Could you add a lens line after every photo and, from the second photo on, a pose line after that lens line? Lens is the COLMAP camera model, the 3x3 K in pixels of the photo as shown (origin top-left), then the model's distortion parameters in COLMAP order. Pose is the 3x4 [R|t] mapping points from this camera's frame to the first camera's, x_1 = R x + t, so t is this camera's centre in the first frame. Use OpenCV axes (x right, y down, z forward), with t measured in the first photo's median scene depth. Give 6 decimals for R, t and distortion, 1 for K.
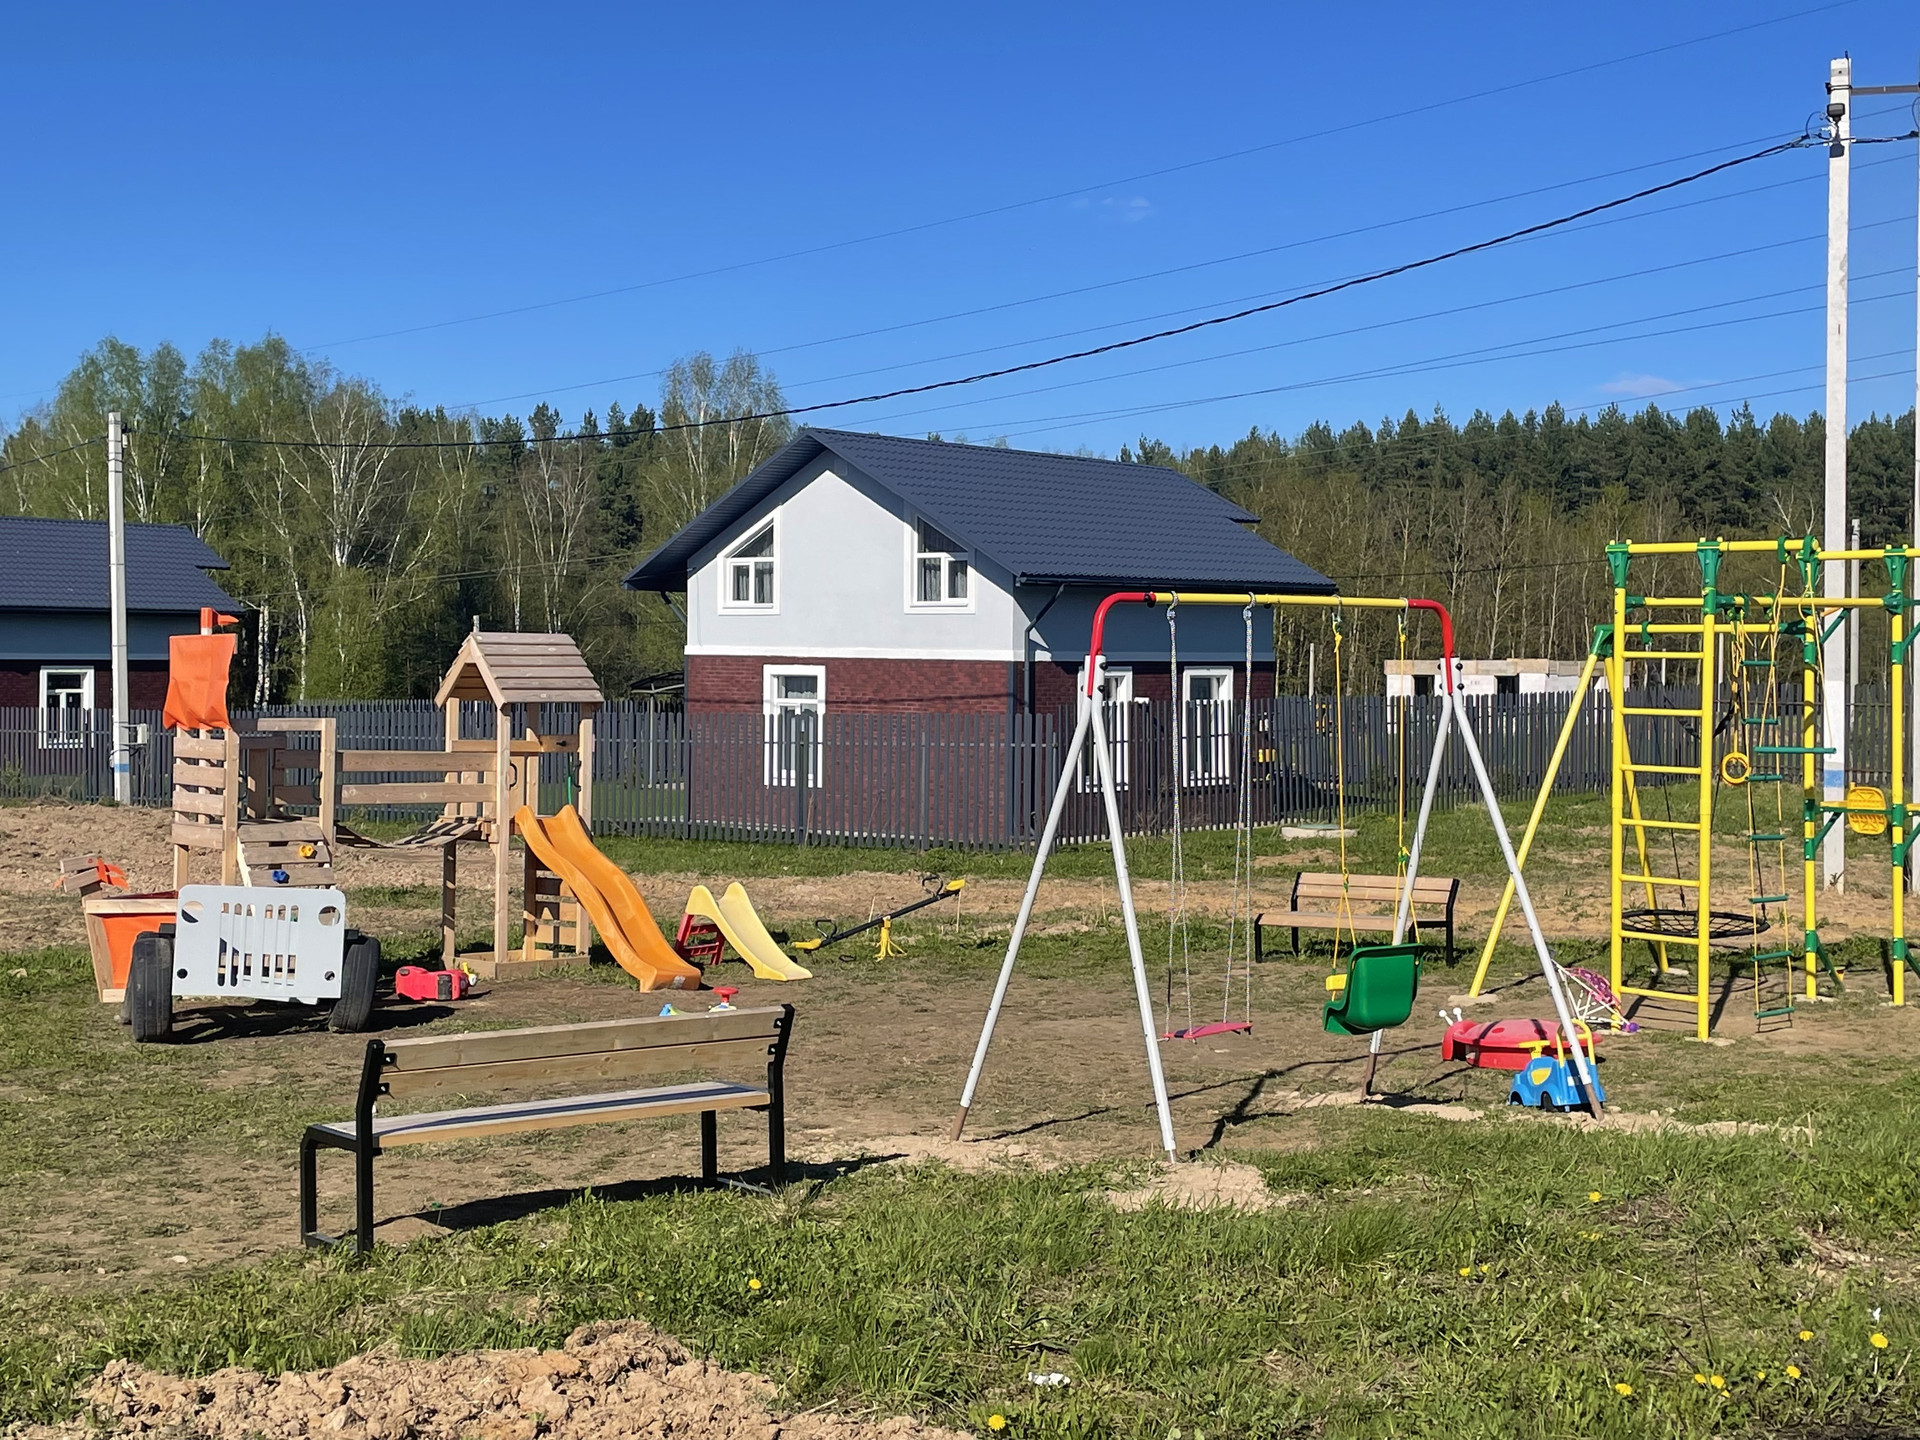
lens RADIAL K [[2503.3, 0, 960.8], [0, 2503.3, 721.5], [0, 0, 1]] dist [0.058611, 0.000000]
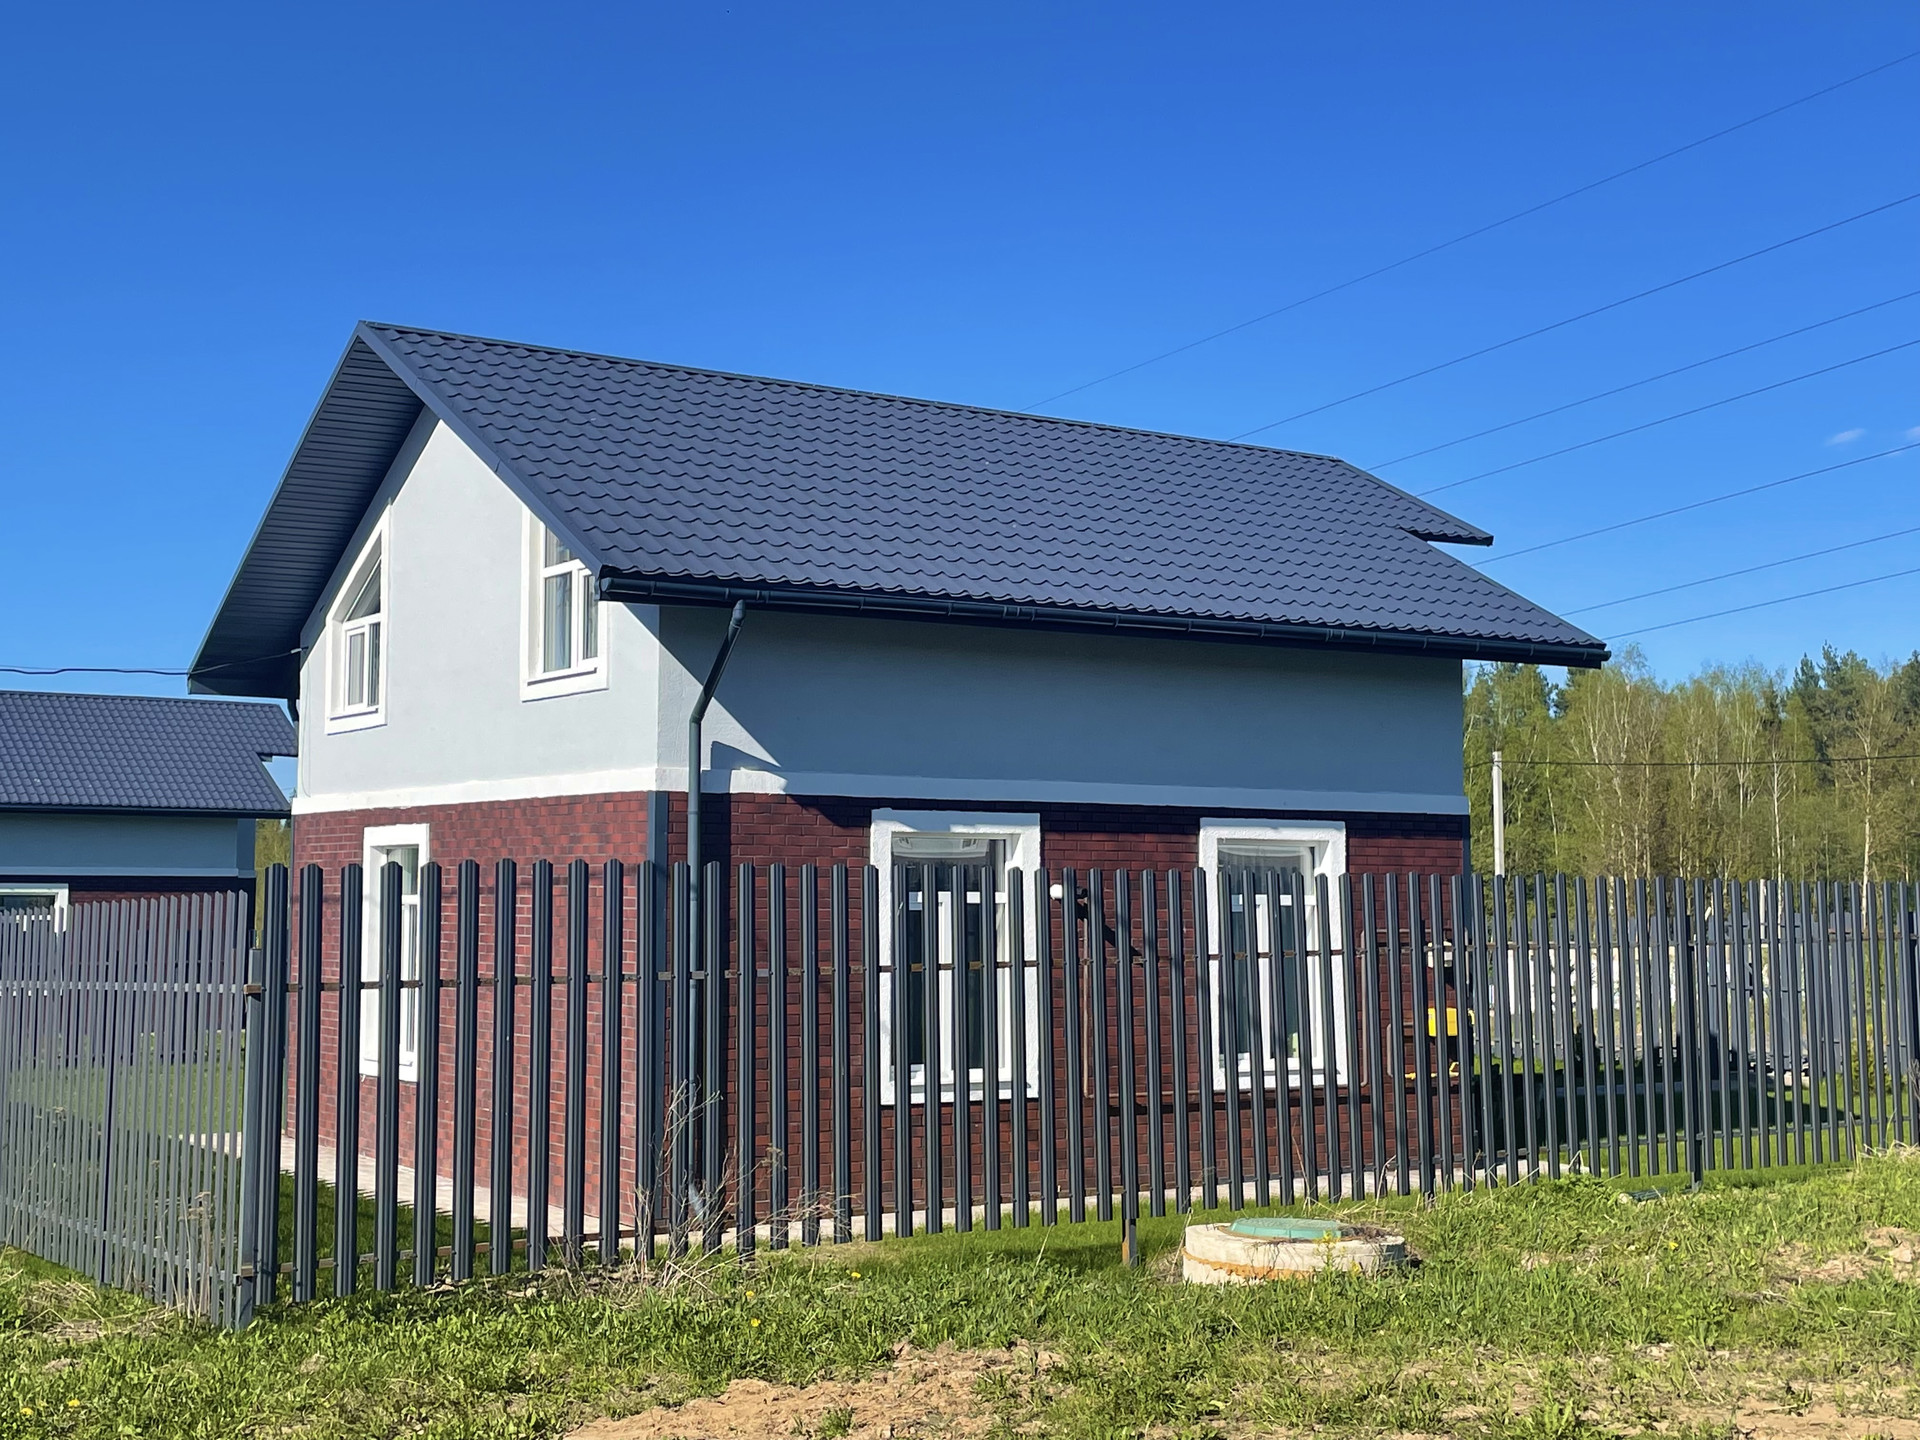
lens RADIAL K [[2467.9, 0, 959.5], [0, 2467.9, 715.7], [0, 0, 1]] dist [-0.002875, 0.000000]
pose [[0.955775, -0.026084, -0.292941, 0.177543], [-0.005289, 0.994374, -0.105798, 0.006478], [0.294052, 0.102668, 0.950259, 0.567031]]
